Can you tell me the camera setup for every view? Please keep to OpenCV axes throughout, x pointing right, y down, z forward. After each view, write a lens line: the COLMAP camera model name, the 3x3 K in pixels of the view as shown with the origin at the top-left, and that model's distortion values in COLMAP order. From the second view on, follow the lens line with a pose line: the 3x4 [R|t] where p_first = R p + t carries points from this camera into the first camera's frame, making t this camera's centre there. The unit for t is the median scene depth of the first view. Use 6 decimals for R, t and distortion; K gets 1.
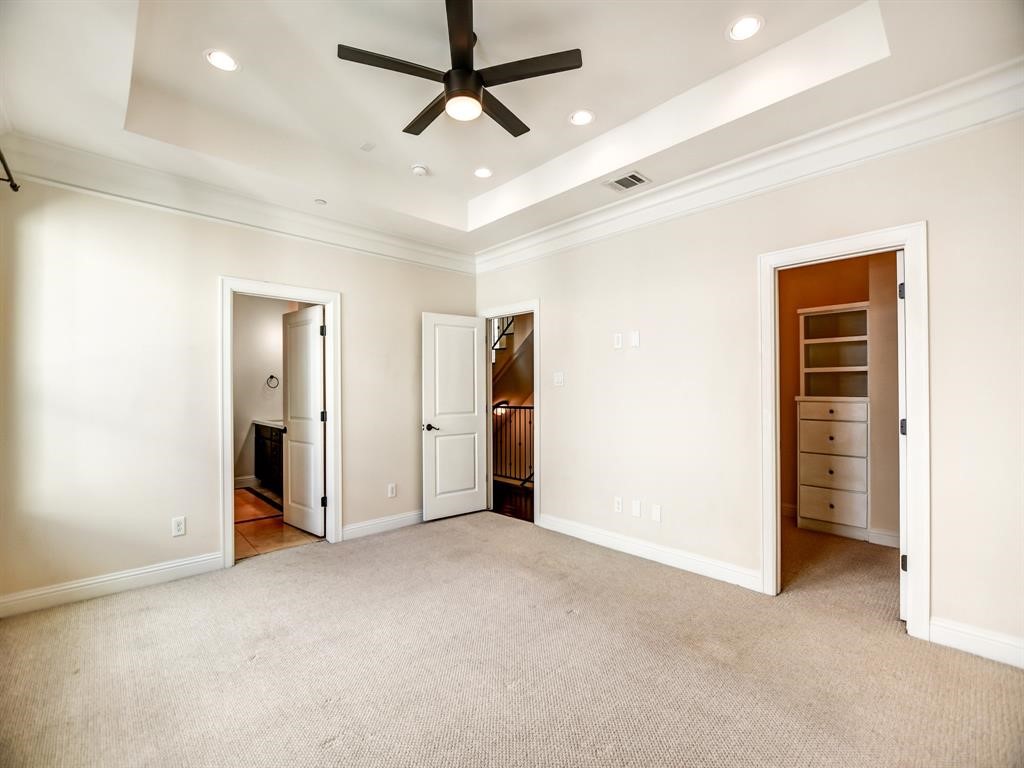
lens RADIAL K [[442.2, 0, 506.4], [0, 442.2, 387.4], [0, 0, 1]] dist [-0.017117, 0.000067]
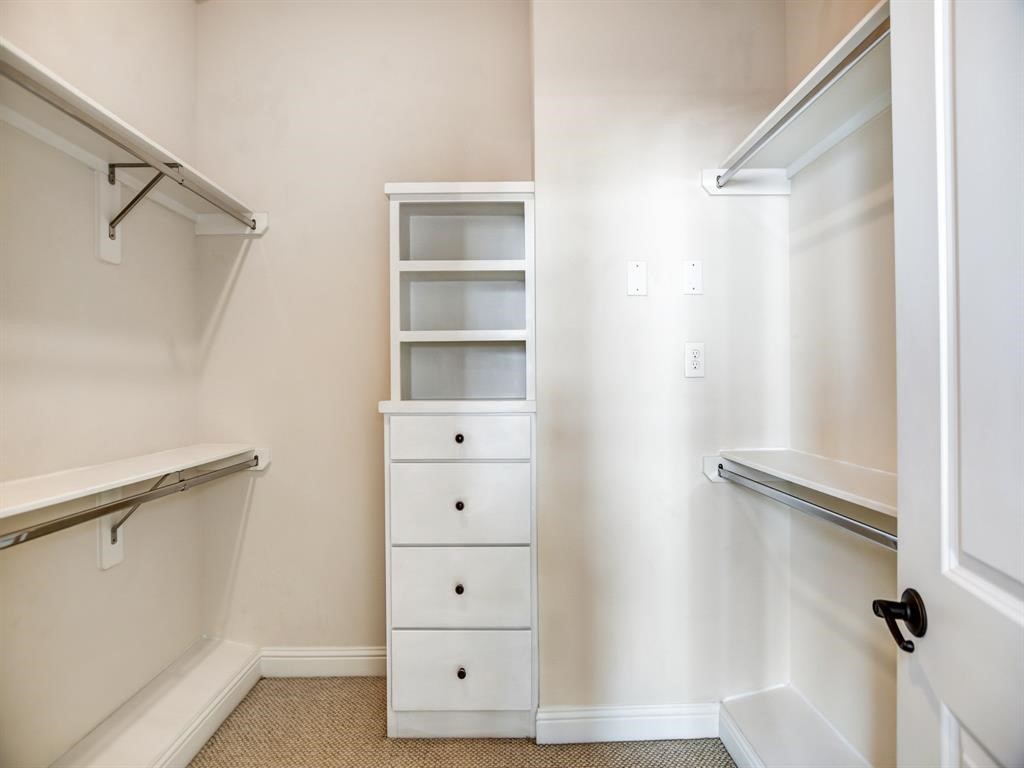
lens RADIAL K [[442.2, 0, 508.7], [0, 442.2, 388.0], [0, 0, 1]] dist [-0.017117, 0.000067]
pose [[0.668130, -0.000460, 0.744044, 0.454918], [0.004582, 0.999983, -0.003496, 0.010469], [-0.744030, 0.005746, 0.668121, 0.670881]]
